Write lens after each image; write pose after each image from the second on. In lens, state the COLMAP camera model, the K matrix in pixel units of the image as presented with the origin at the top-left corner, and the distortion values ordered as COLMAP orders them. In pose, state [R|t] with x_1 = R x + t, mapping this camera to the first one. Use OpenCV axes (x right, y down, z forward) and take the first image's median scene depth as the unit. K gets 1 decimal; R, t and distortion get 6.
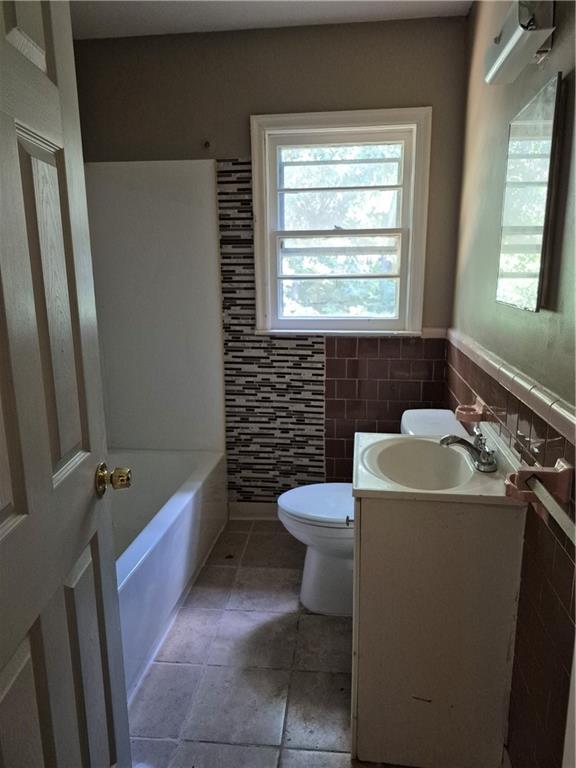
lens RADIAL K [[519.1, 0, 284.3], [0, 519.1, 390.2], [0, 0, 1]] dist [0.055331, -0.049733]
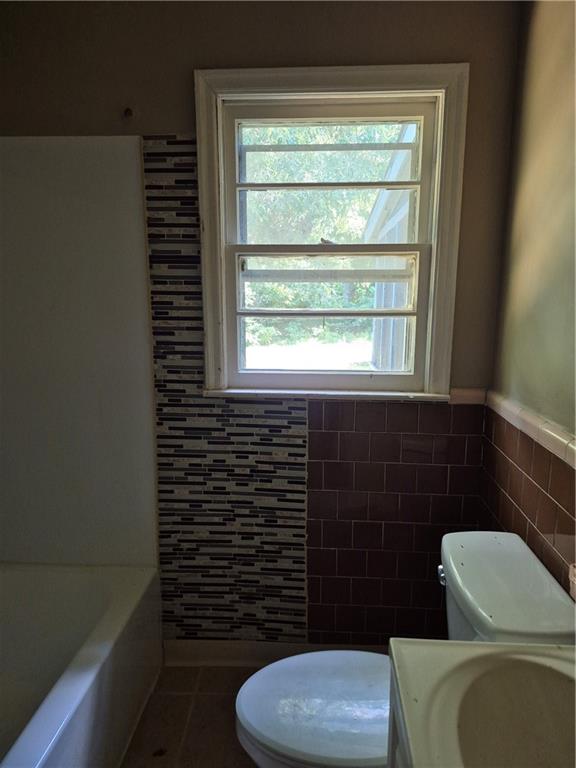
lens RADIAL K [[519.1, 0, 284.9], [0, 519.1, 385.2], [0, 0, 1]] dist [0.055331, -0.049733]
pose [[0.996897, -0.001835, 0.078695, -0.003892], [0.005814, 0.998714, -0.050369, -0.087625], [-0.078501, 0.050670, 0.995625, 0.325496]]
